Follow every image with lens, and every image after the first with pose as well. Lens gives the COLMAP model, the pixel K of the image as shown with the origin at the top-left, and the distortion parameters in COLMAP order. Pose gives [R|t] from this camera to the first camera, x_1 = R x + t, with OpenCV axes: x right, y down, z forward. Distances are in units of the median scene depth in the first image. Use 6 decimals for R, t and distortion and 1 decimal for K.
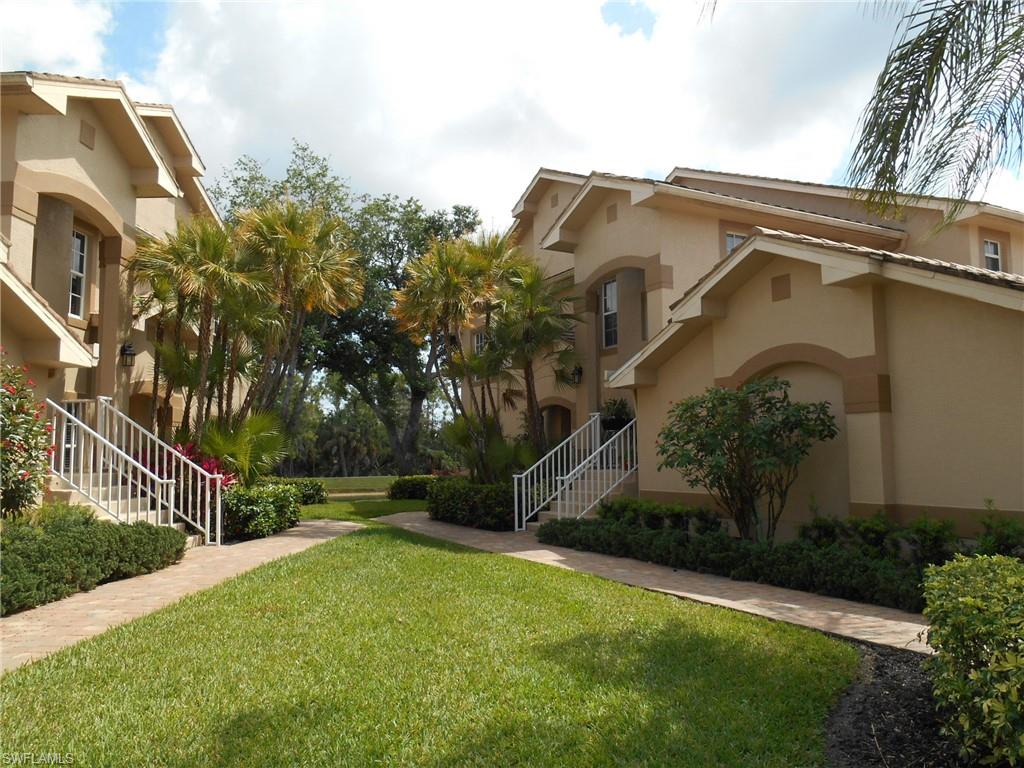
lens RADIAL K [[798.5, 0, 507.8], [0, 798.5, 385.3], [0, 0, 1]] dist [-0.011958, -0.009132]
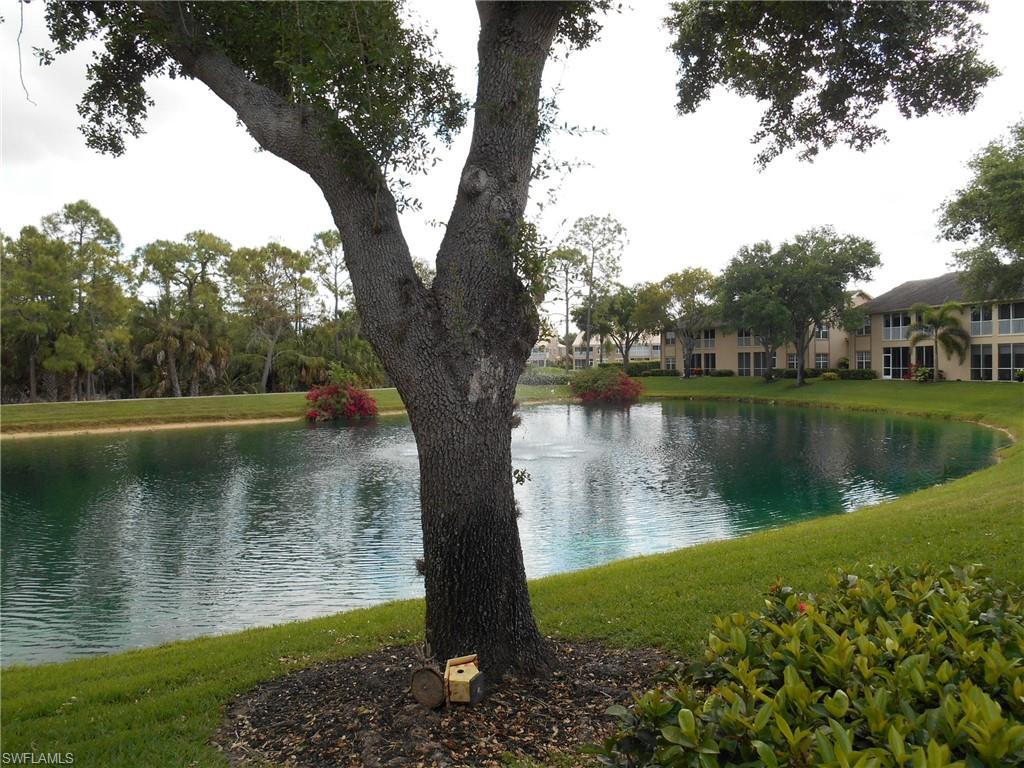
lens RADIAL K [[798.5, 0, 490.3], [0, 798.5, 380.6], [0, 0, 1]] dist [-0.011958, -0.009132]
pose [[0.987265, -0.008418, 0.158862, -0.050137], [-0.009171, 0.993926, 0.109666, 0.025069], [-0.158820, -0.109726, 0.981191, 0.298241]]
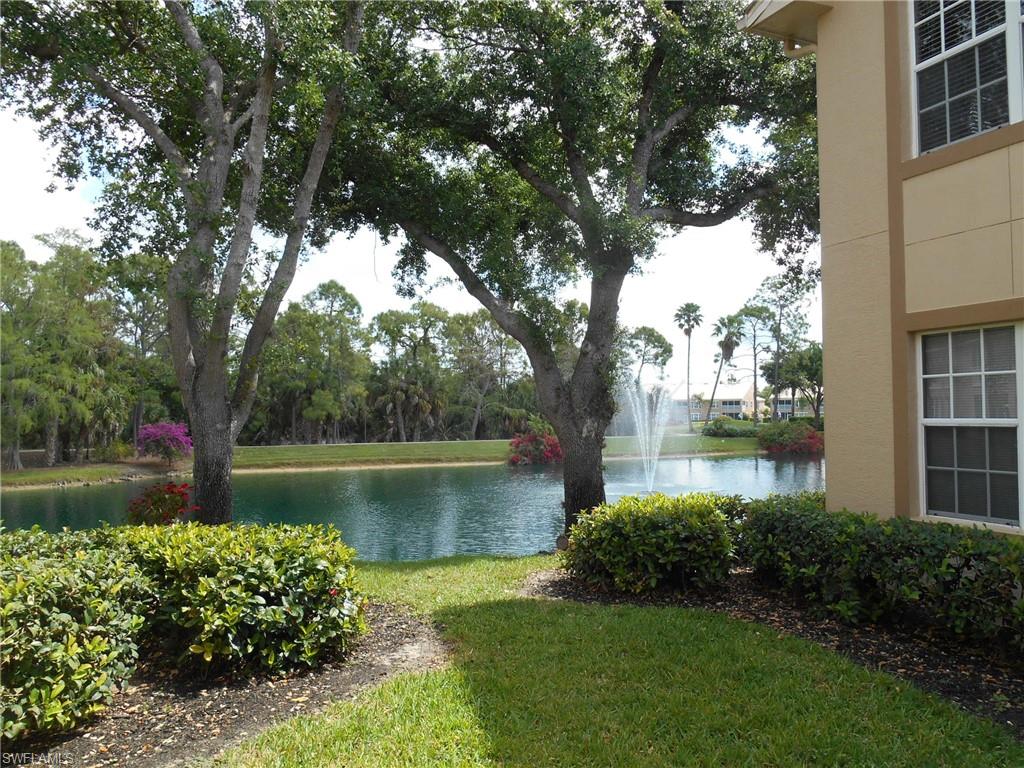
lens RADIAL K [[798.5, 0, 505.9], [0, 798.5, 383.7], [0, 0, 1]] dist [-0.011958, -0.009132]
pose [[0.997583, 0.001381, -0.069468, -0.046595], [0.002157, 0.998706, 0.050820, 0.016573], [0.069448, -0.050847, 0.996289, 0.216318]]
